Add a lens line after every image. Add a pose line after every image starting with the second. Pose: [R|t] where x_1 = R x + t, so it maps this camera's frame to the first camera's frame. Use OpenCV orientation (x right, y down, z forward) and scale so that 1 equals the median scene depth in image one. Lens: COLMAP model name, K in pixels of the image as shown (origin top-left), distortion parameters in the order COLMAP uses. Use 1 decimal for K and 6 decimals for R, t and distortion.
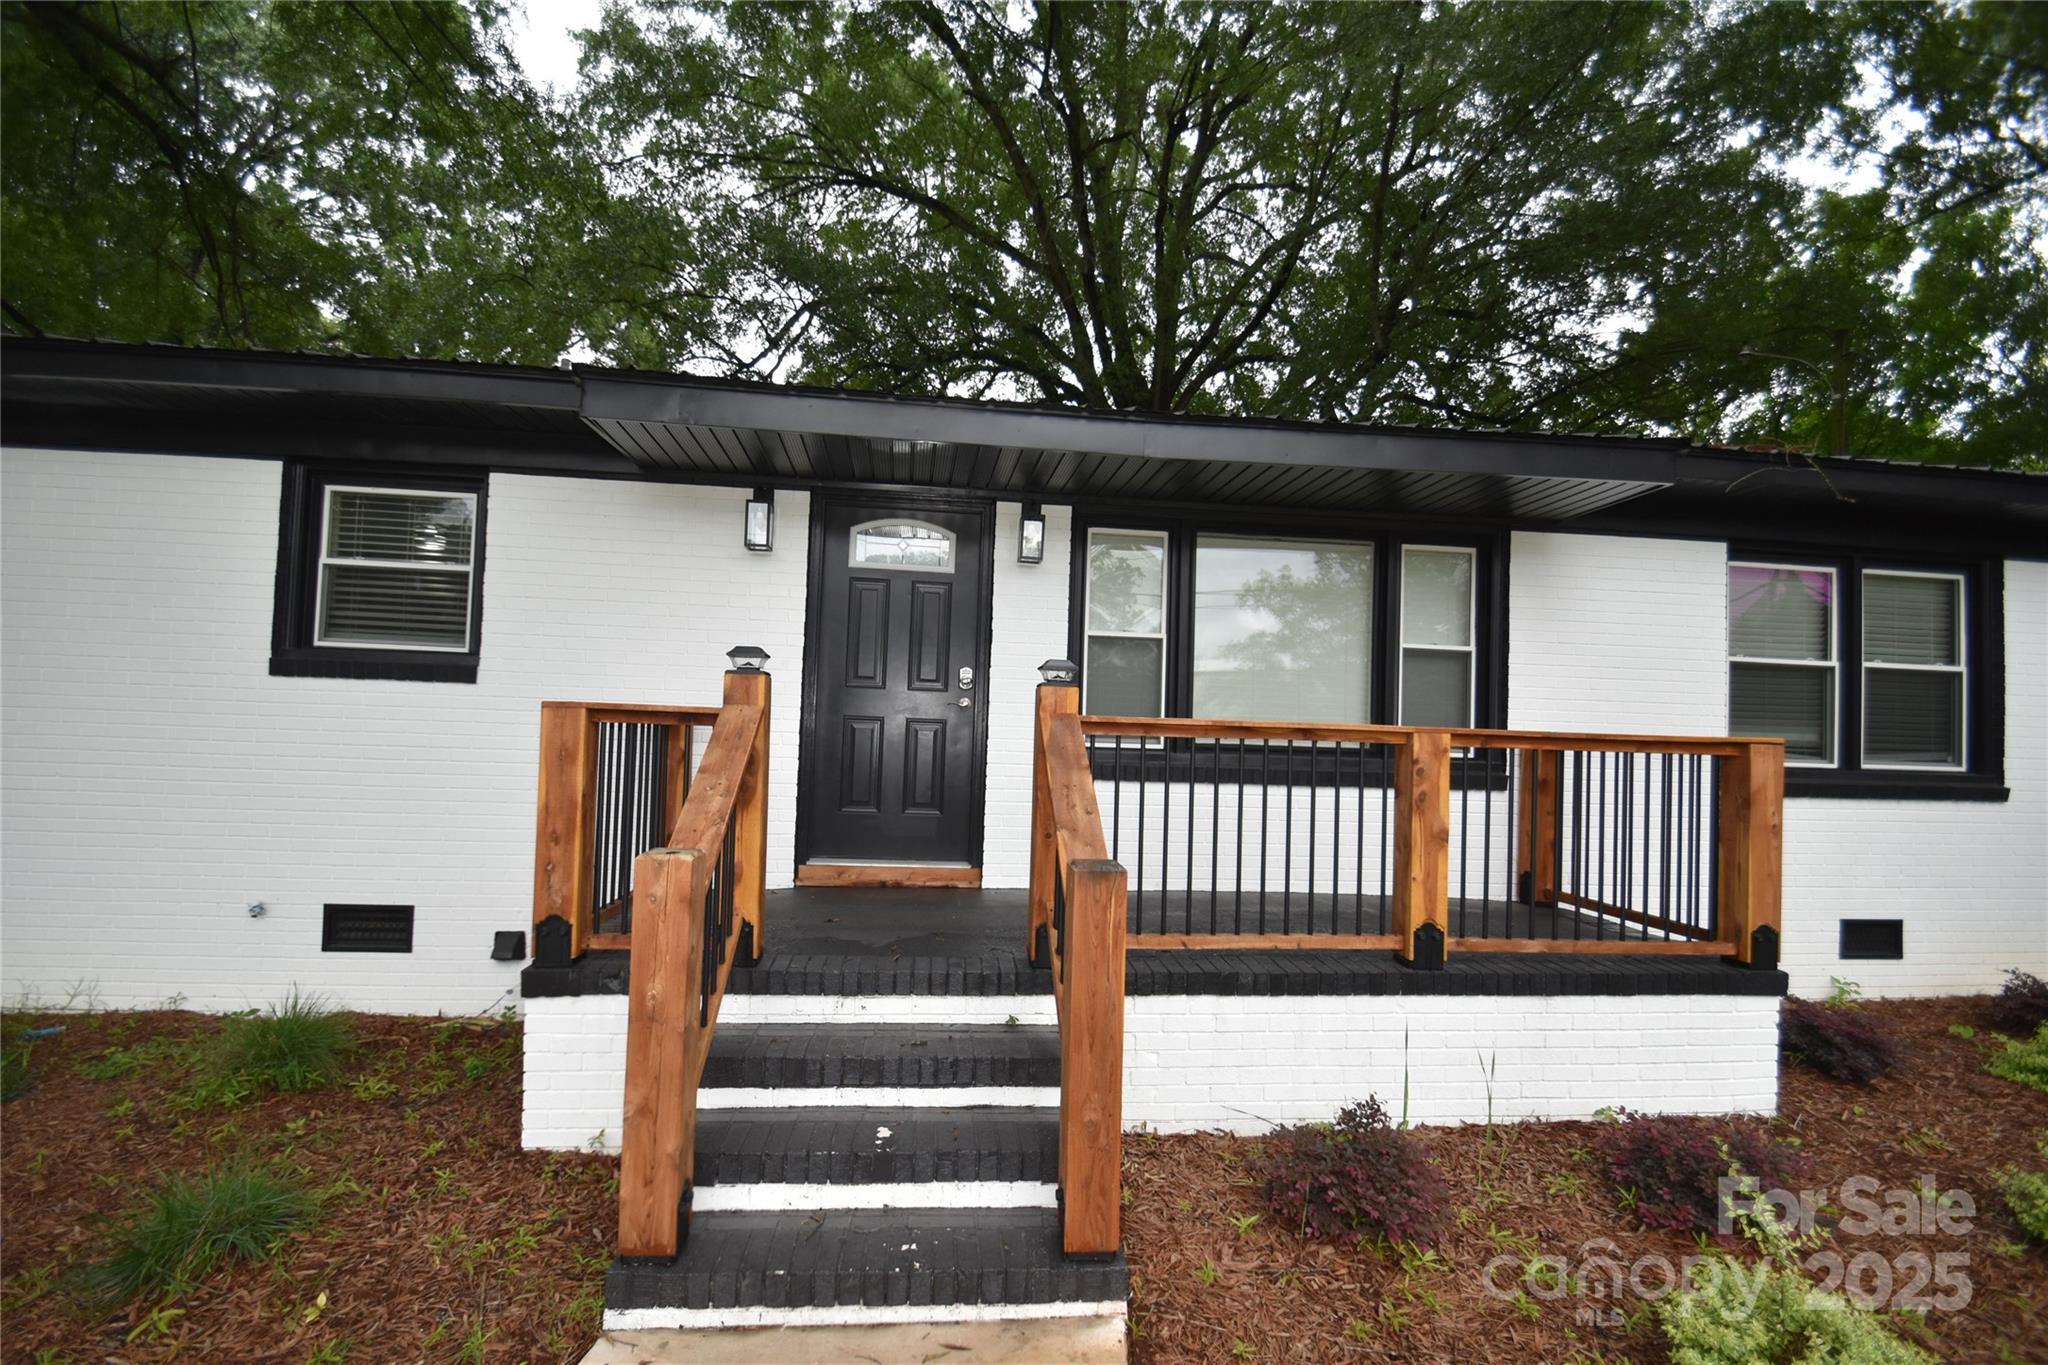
lens RADIAL K [[900.3, 0, 1022.9], [0, 900.3, 698.2], [0, 0, 1]] dist [-0.001403, -0.002212]
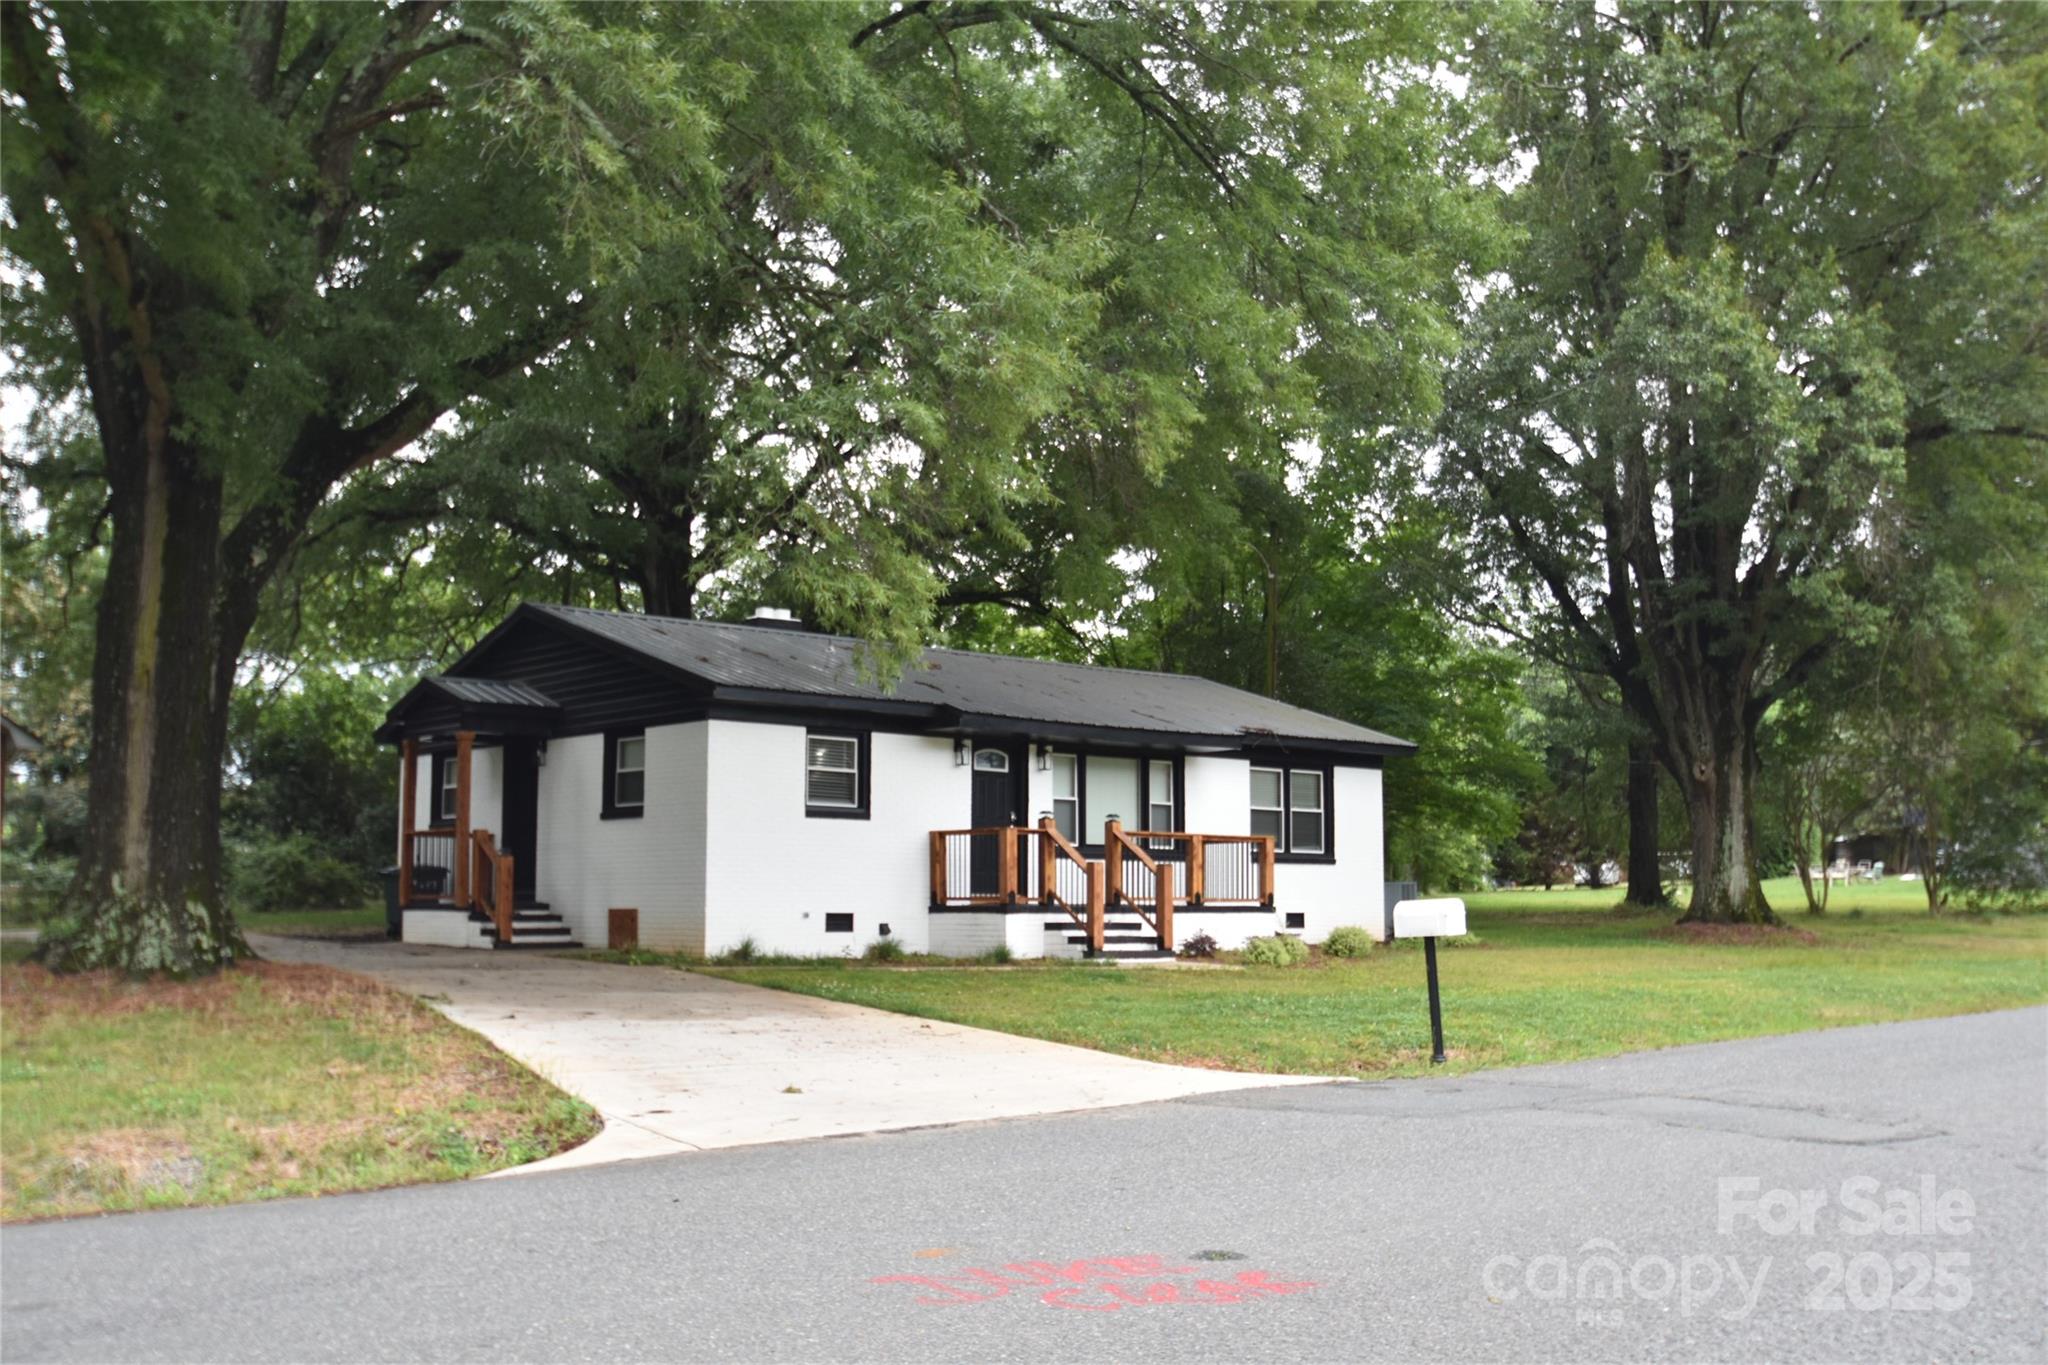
lens RADIAL K [[2106.9, 0, 1025.0], [0, 2106.9, 670.6], [0, 0, 1]] dist [-0.114540, 0.000000]
pose [[0.808951, 0.036565, 0.586738, -3.184942], [0.004881, 0.997612, -0.068899, -0.025131], [-0.587856, 0.058600, 0.806840, -3.386167]]
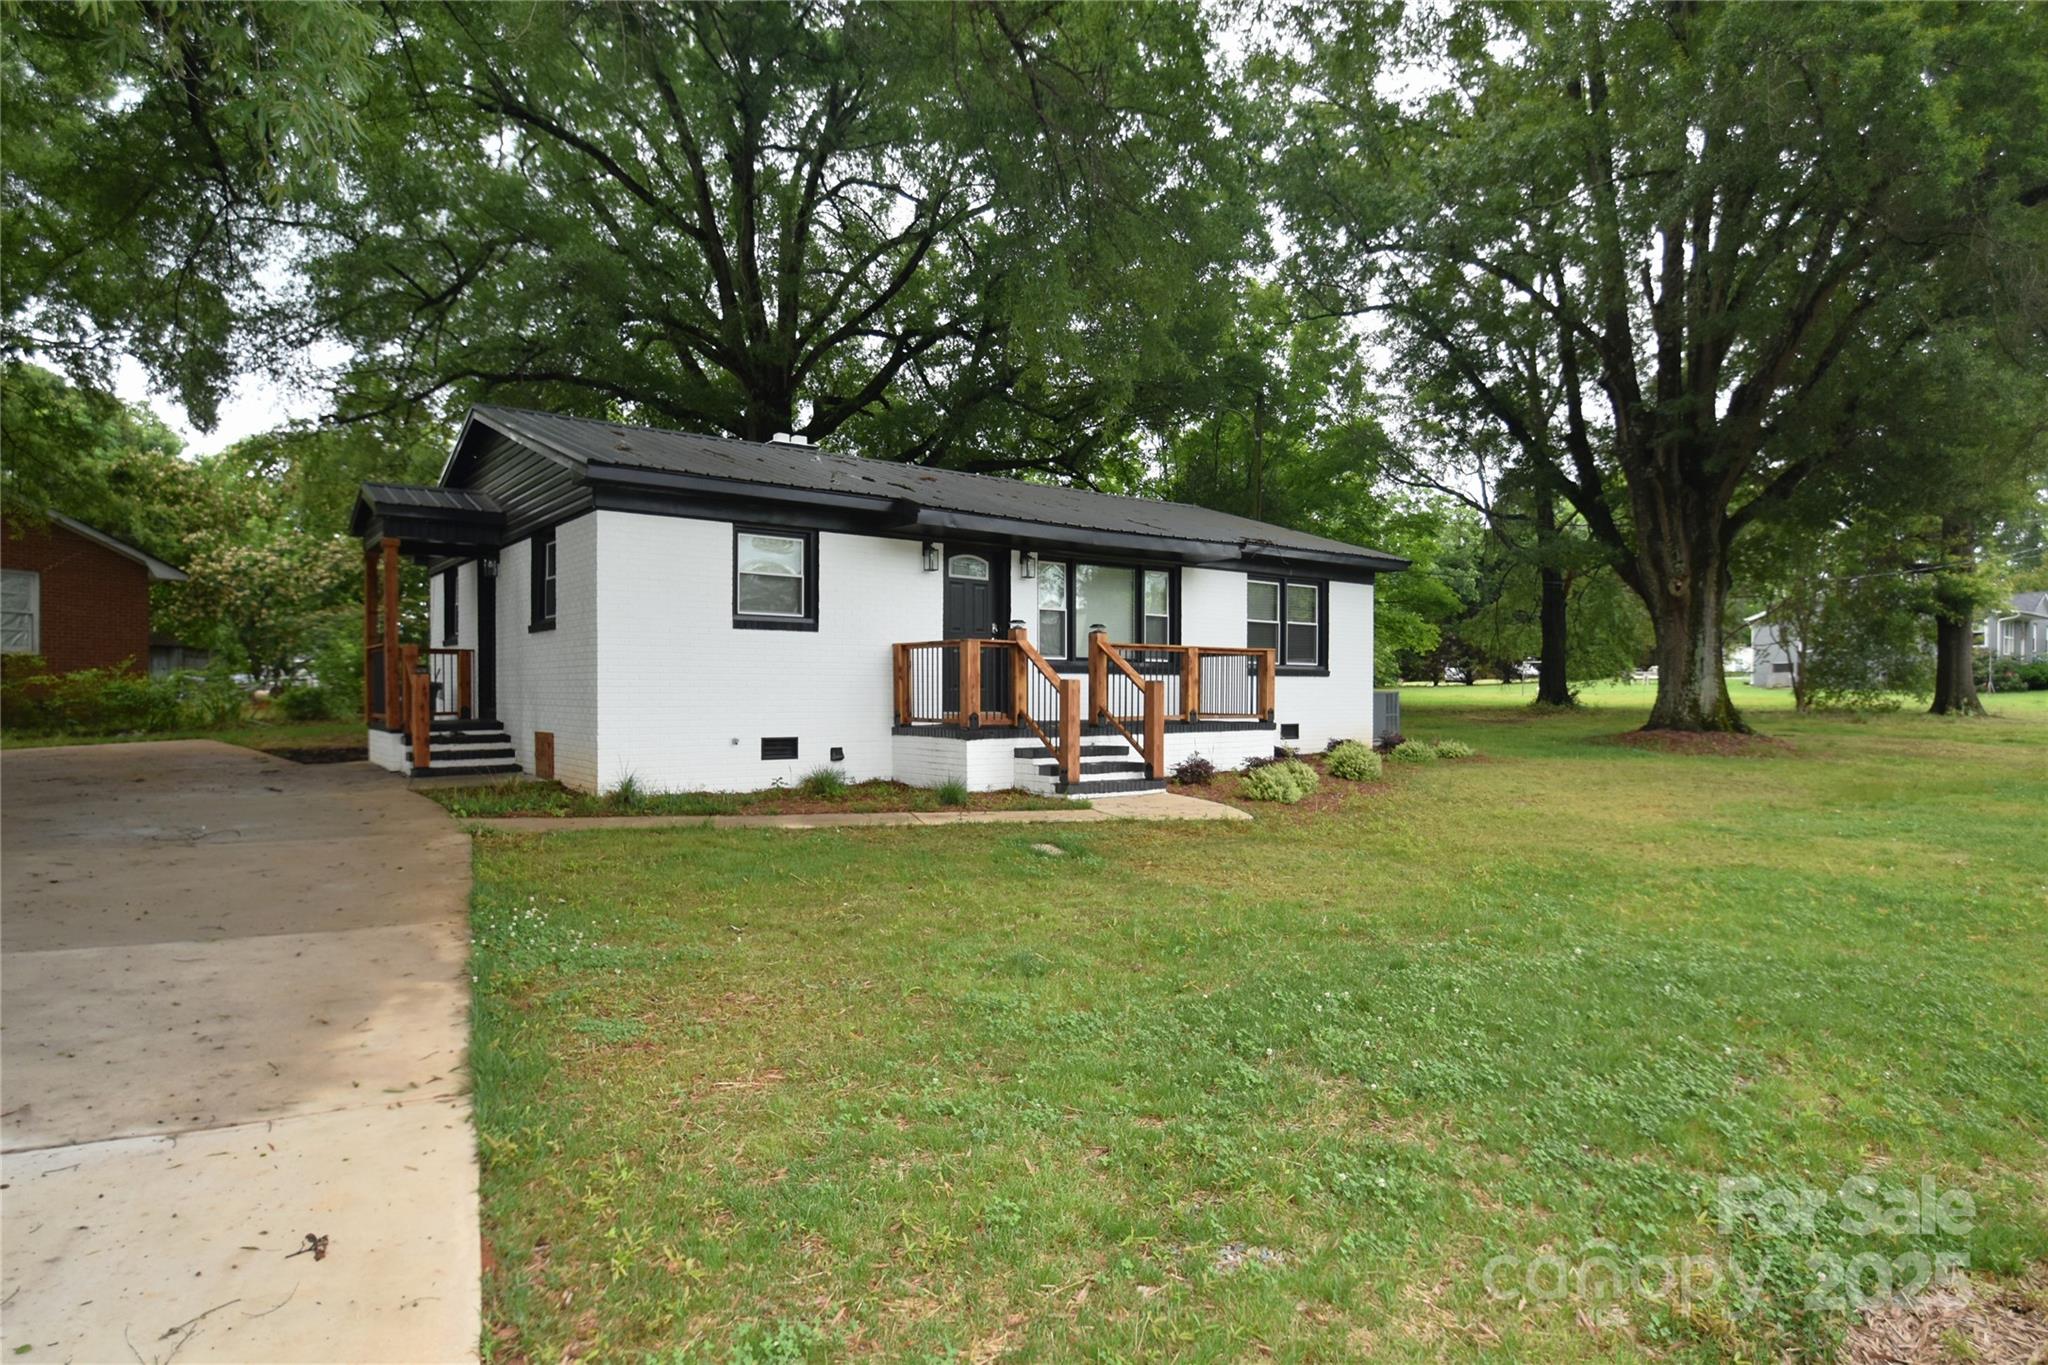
lens RADIAL K [[1147.7, 0, 1010.6], [0, 1147.7, 688.6], [0, 0, 1]] dist [-0.016786, 0.000618]
pose [[0.853483, -0.030300, 0.520240, -1.447481], [0.008580, 0.998990, 0.044106, -0.000174], [-0.521051, -0.033180, 0.852880, -1.383480]]
